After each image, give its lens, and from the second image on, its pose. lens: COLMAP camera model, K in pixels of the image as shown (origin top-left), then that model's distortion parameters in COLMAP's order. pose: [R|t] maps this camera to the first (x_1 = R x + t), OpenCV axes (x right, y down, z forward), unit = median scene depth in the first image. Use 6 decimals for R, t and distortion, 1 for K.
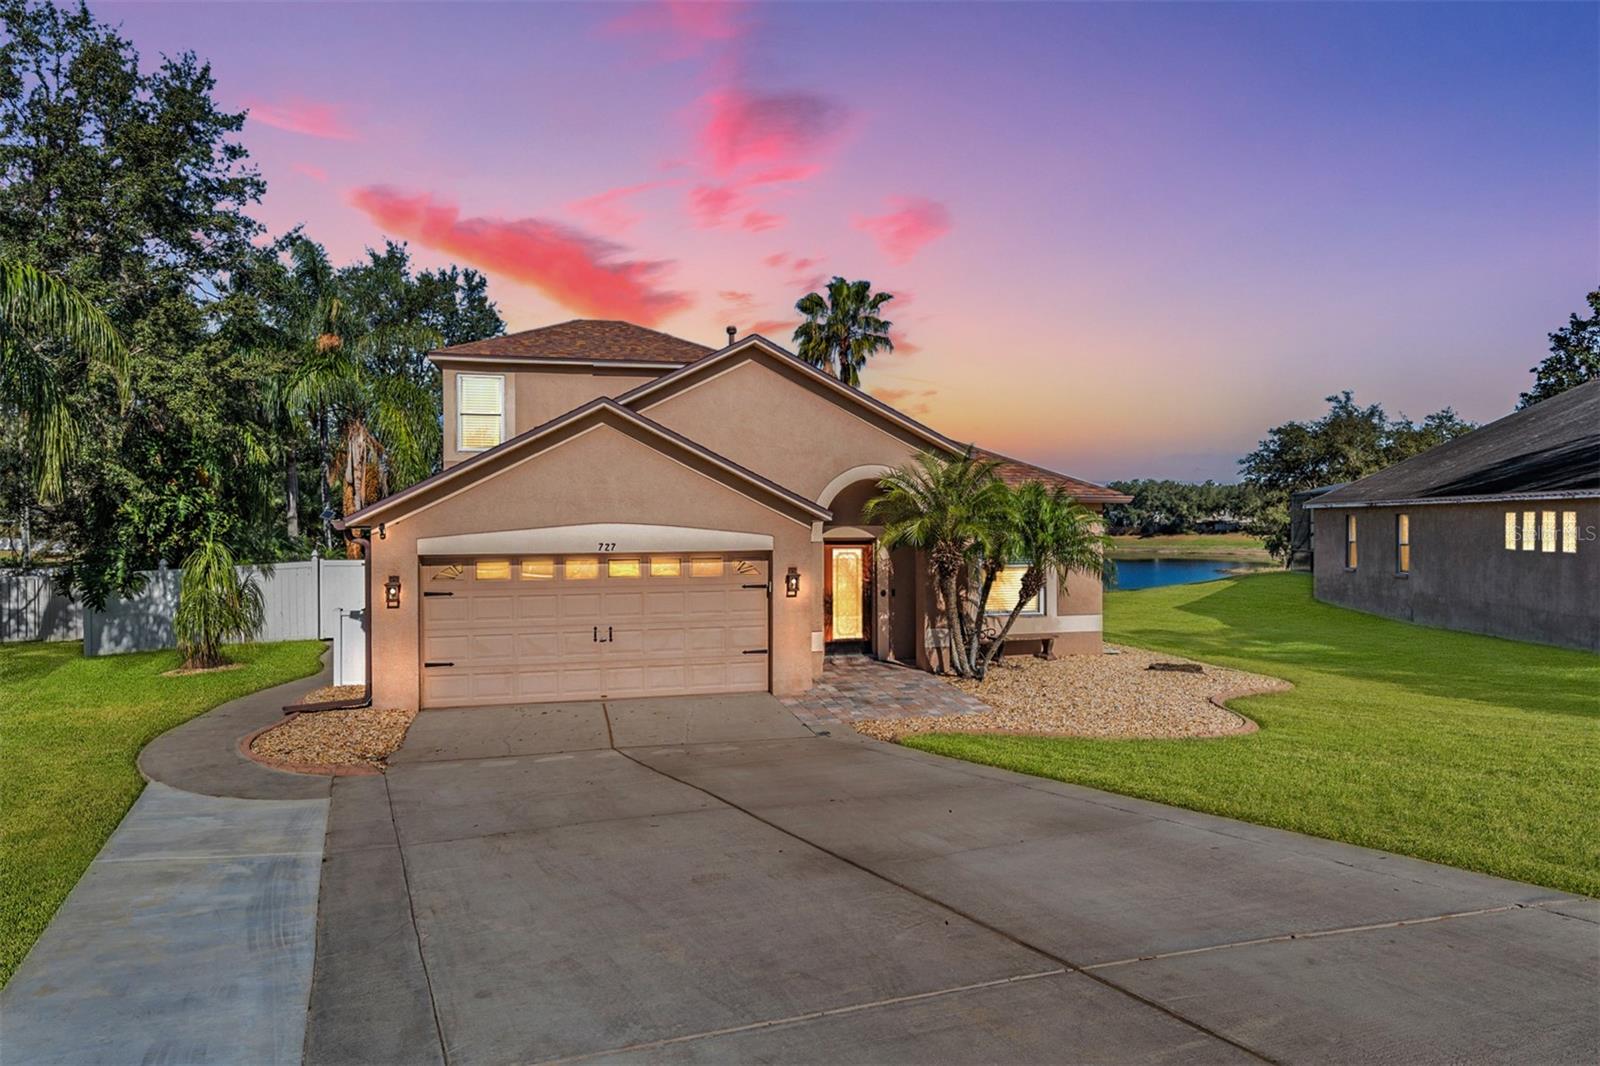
lens RADIAL K [[905.7, 0, 799.6], [0, 905.7, 539.7], [0, 0, 1]] dist [-0.000526, 0.000360]
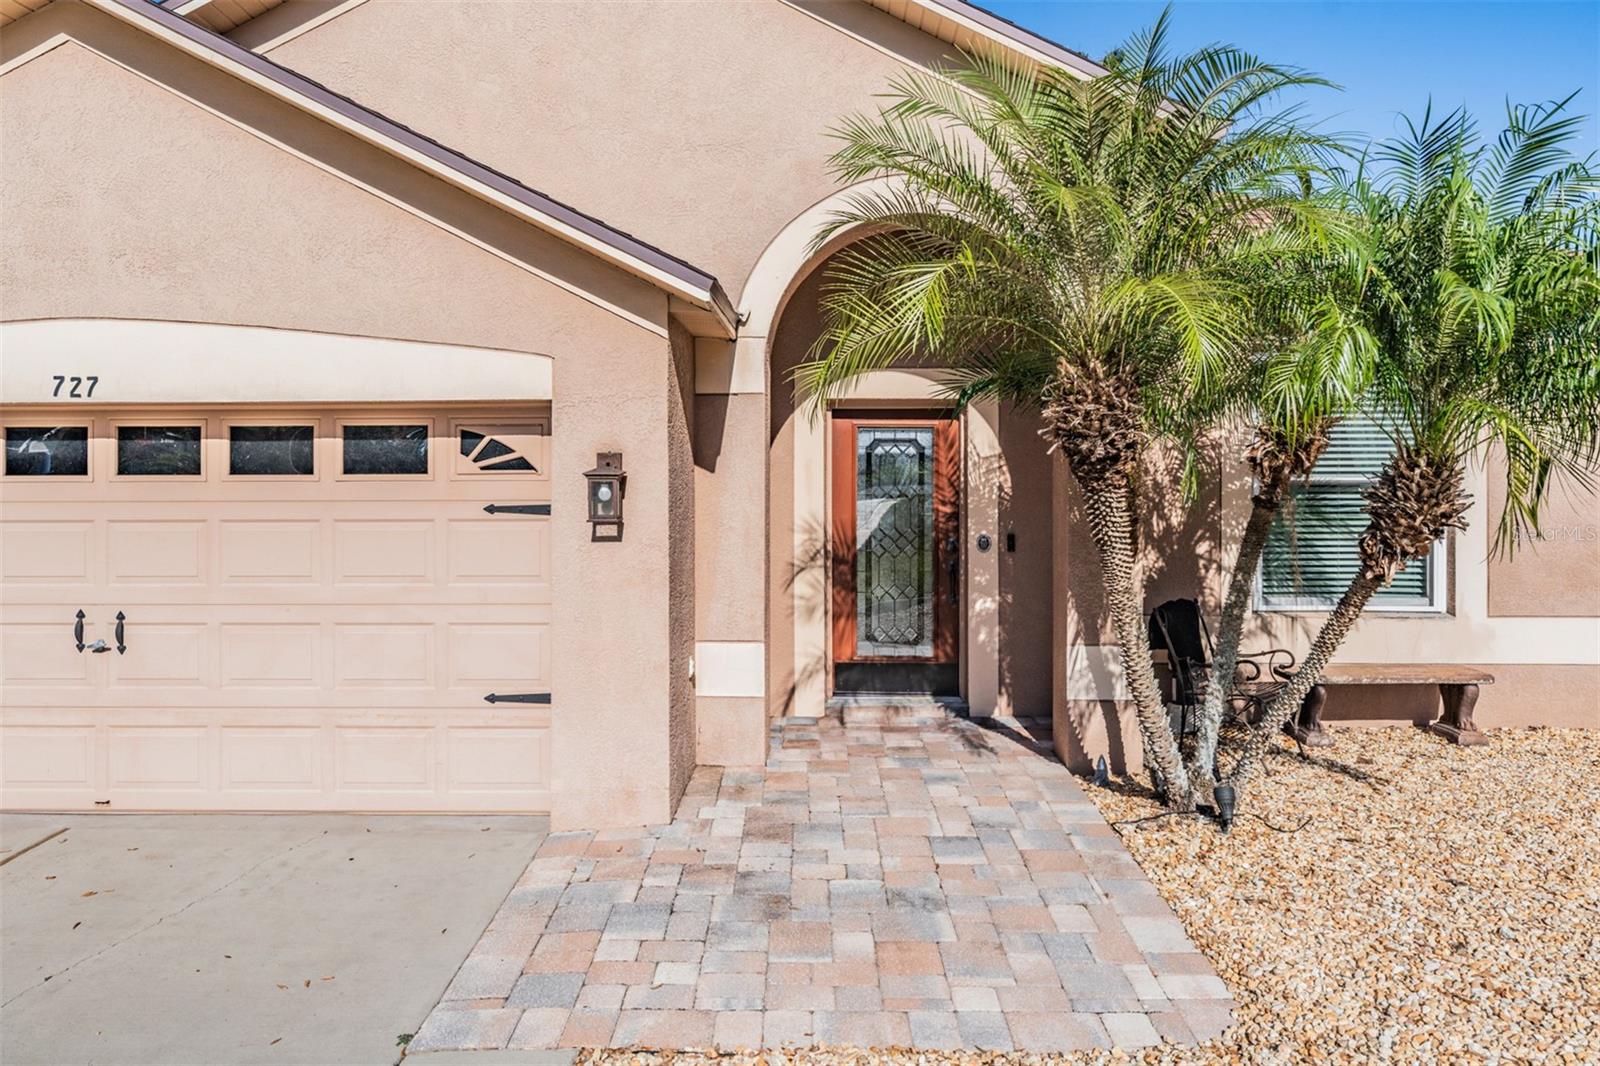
lens RADIAL K [[1091.0, 0, 797.3], [0, 1091.0, 487.8], [0, 0, 1]] dist [-0.005050, 0.001139]
pose [[0.965419, 0.007970, -0.260583, 0.130575], [-0.008174, 0.999967, 0.000302, 0.034269], [0.260577, 0.001838, 0.965451, 0.506218]]
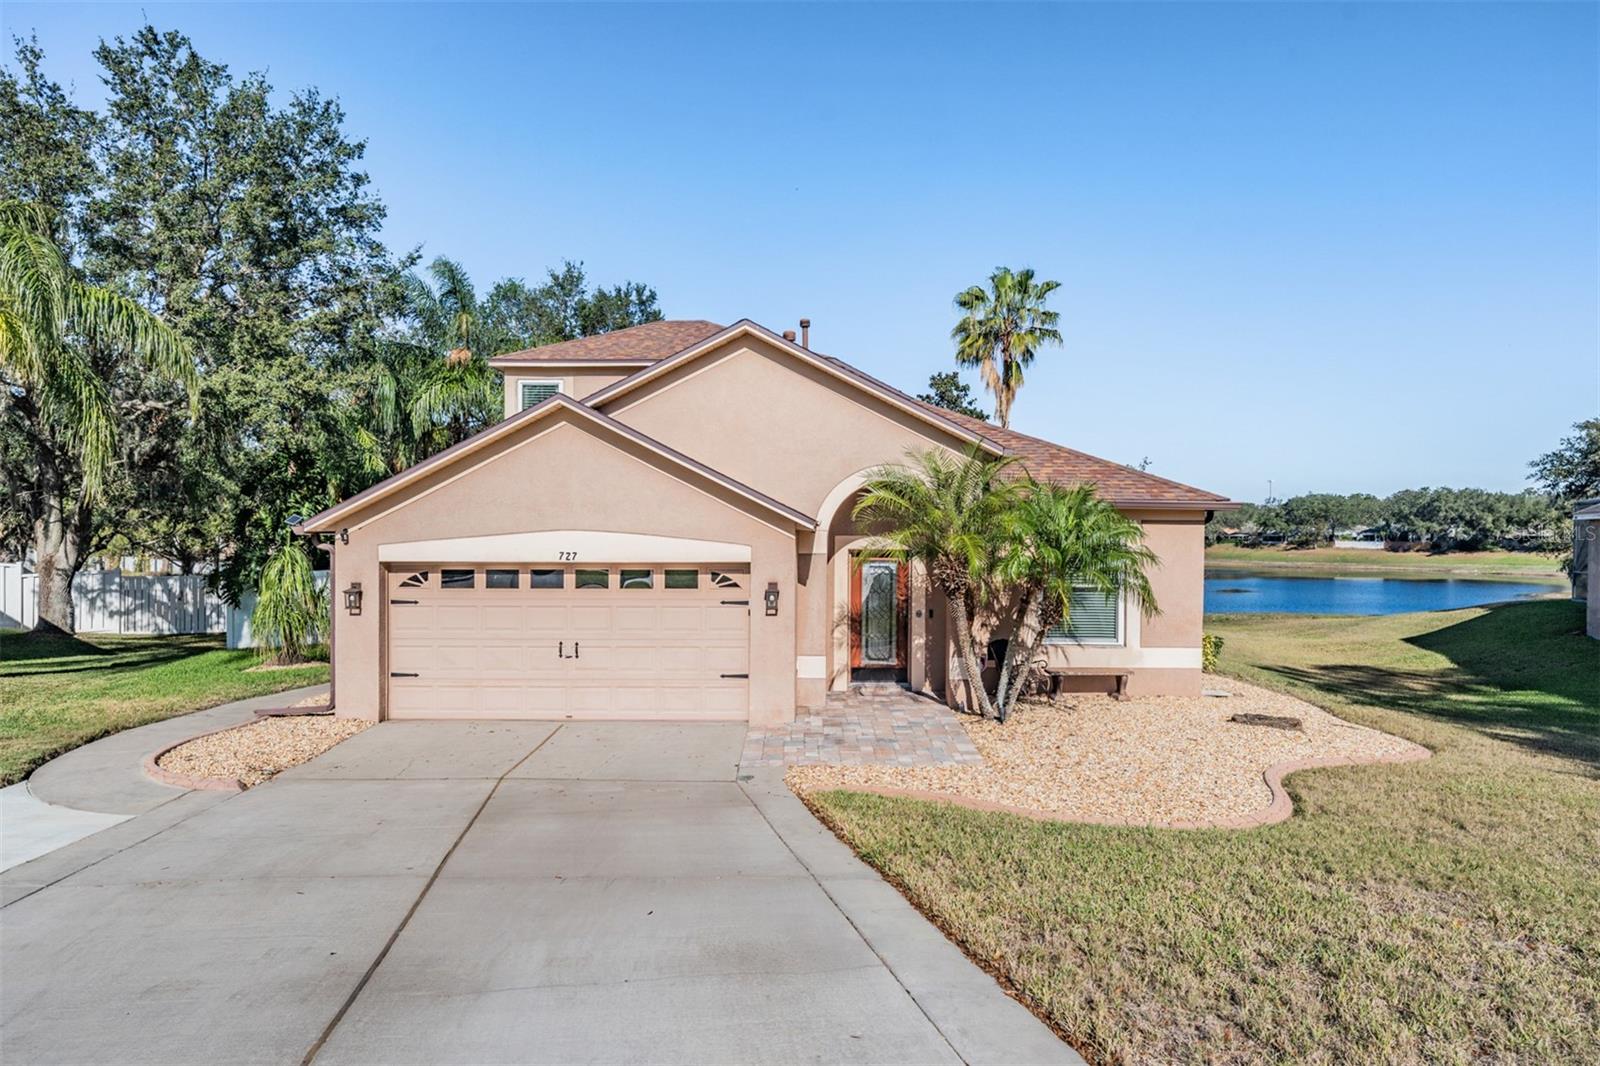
lens RADIAL K [[905.7, 0, 800.7], [0, 905.7, 562.7], [0, 0, 1]] dist [-0.000526, 0.000360]
pose [[0.967200, 0.015903, -0.253516, 0.193180], [-0.012474, 0.999808, 0.015128, -0.001732], [0.253708, -0.011469, 0.967213, 0.125583]]
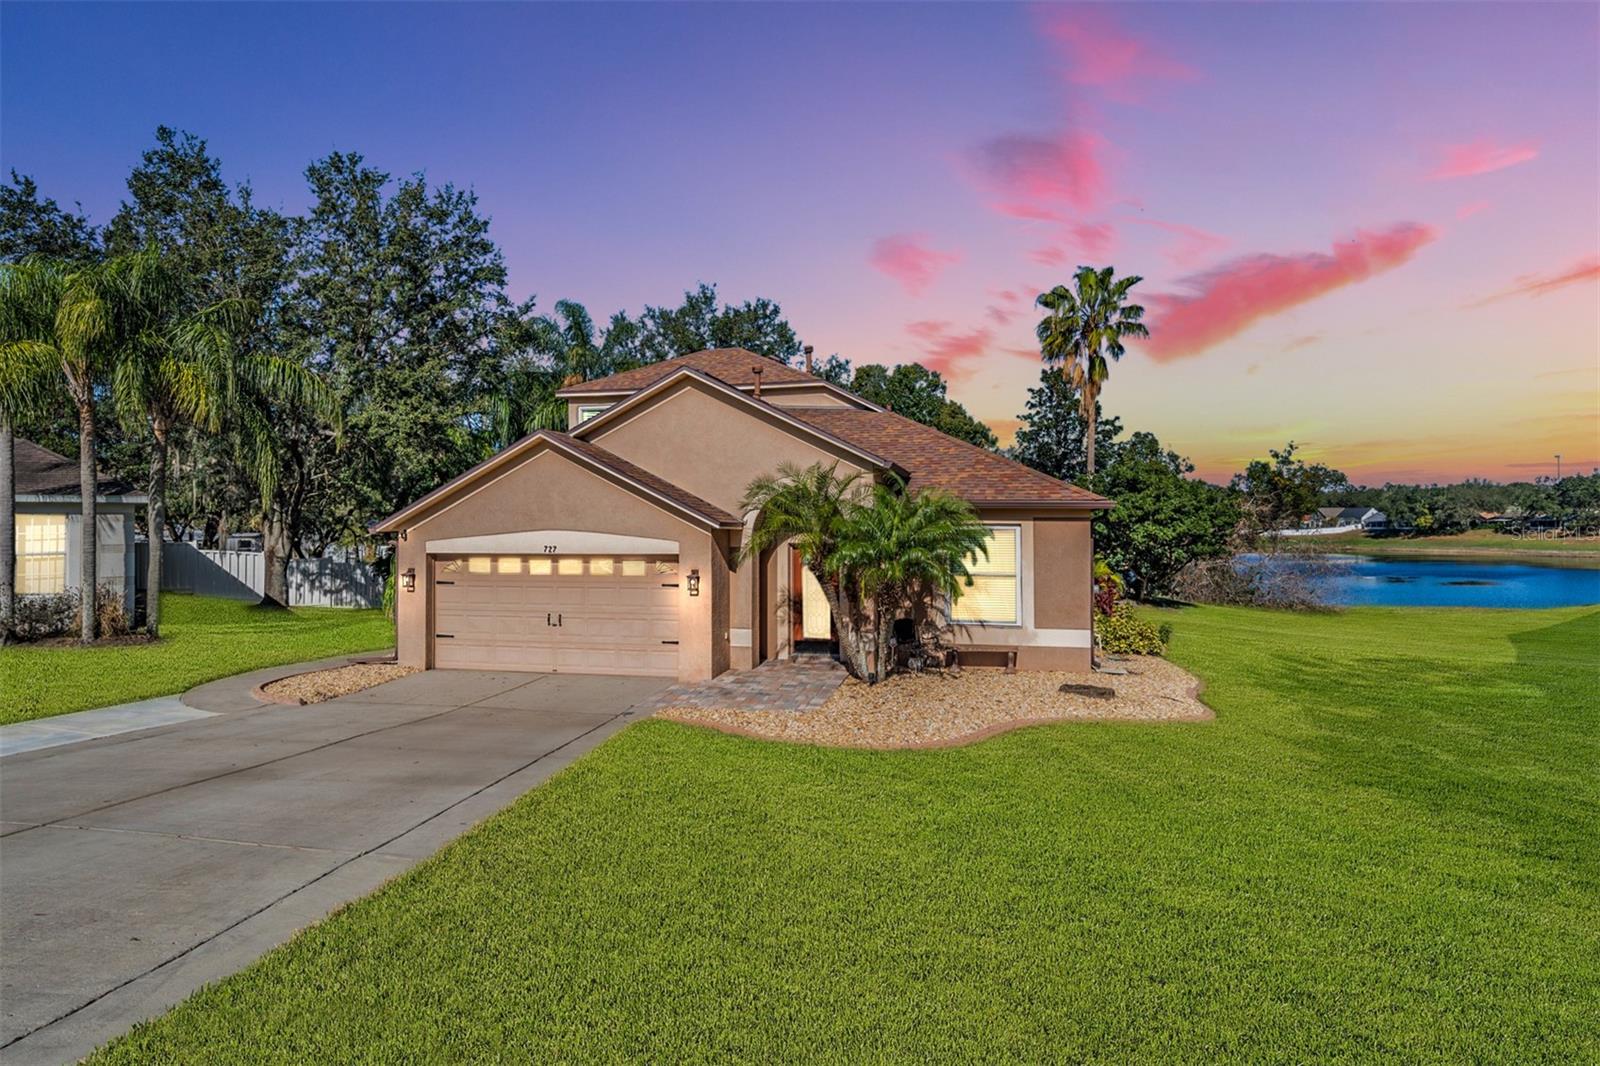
lens RADIAL K [[905.7, 0, 794.1], [0, 905.7, 526.5], [0, 0, 1]] dist [-0.000526, 0.000360]
pose [[0.883835, 0.003670, -0.467785, 0.504466], [-0.009056, 0.999916, -0.009265, -0.011174], [0.467712, 0.012425, 0.883794, 0.047419]]
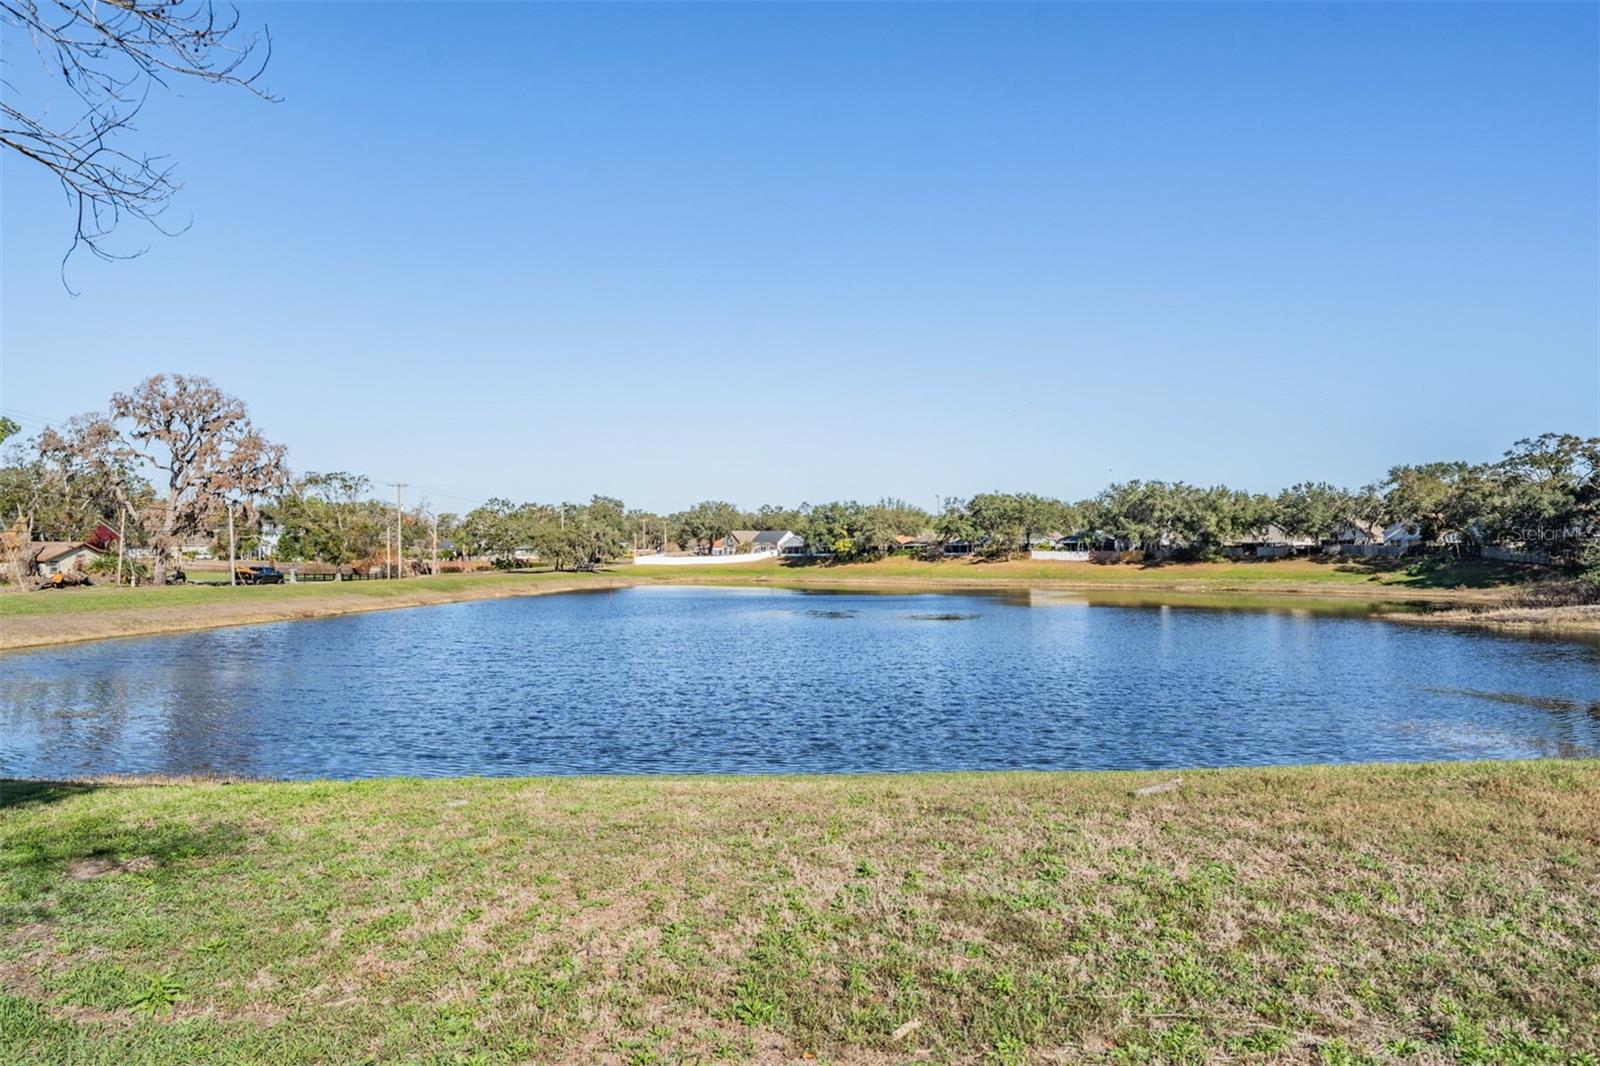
lens RADIAL K [[1091.0, 0, 801.4], [0, 1091.0, 535.3], [0, 0, 1]] dist [-0.005050, 0.001139]
pose [[0.995075, 0.012922, 0.098278, 0.676683], [-0.009125, 0.999198, -0.038991, 0.106794], [-0.098703, 0.037902, 0.994395, 3.219388]]
